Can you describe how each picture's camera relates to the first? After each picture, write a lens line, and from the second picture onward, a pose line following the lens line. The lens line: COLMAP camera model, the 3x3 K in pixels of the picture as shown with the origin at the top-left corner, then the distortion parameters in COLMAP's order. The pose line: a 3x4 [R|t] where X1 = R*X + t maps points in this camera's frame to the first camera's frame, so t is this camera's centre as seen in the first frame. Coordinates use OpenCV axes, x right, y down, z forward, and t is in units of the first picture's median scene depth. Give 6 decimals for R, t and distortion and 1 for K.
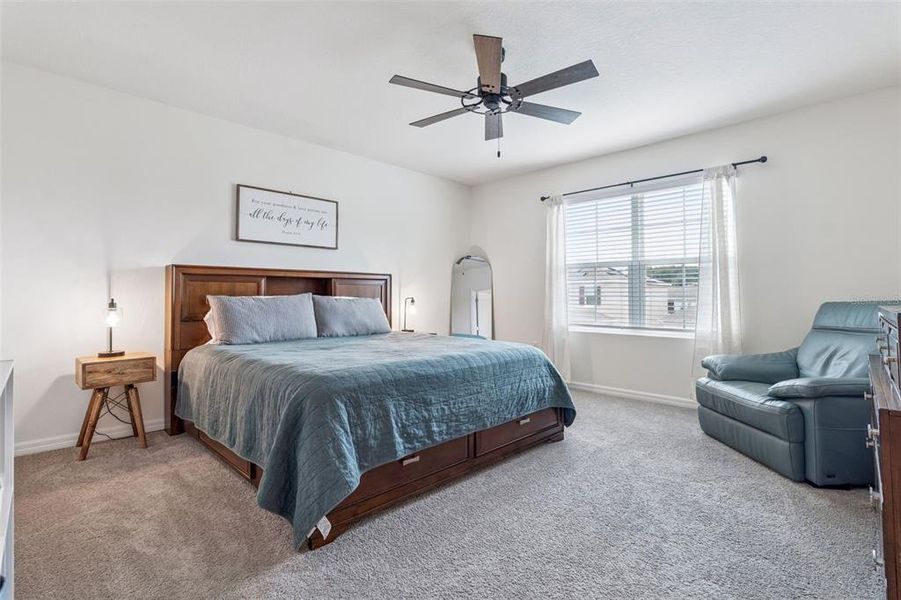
lens RADIAL K [[424.0, 0, 446.7], [0, 424.0, 293.1], [0, 0, 1]] dist [-0.000521, -0.000001]
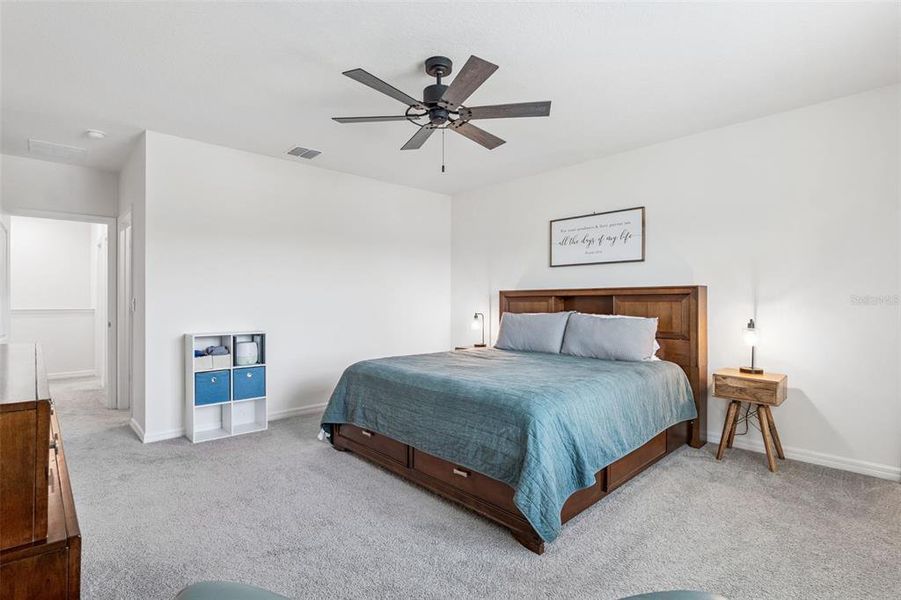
lens RADIAL K [[424.0, 0, 446.6], [0, 424.0, 306.0], [0, 0, 1]] dist [-0.000521, -0.000001]
pose [[-0.004953, -0.005749, -0.999971, 0.683804], [-0.010792, 0.999926, -0.005696, -0.003468], [0.999930, 0.010763, -0.005014, 0.681415]]
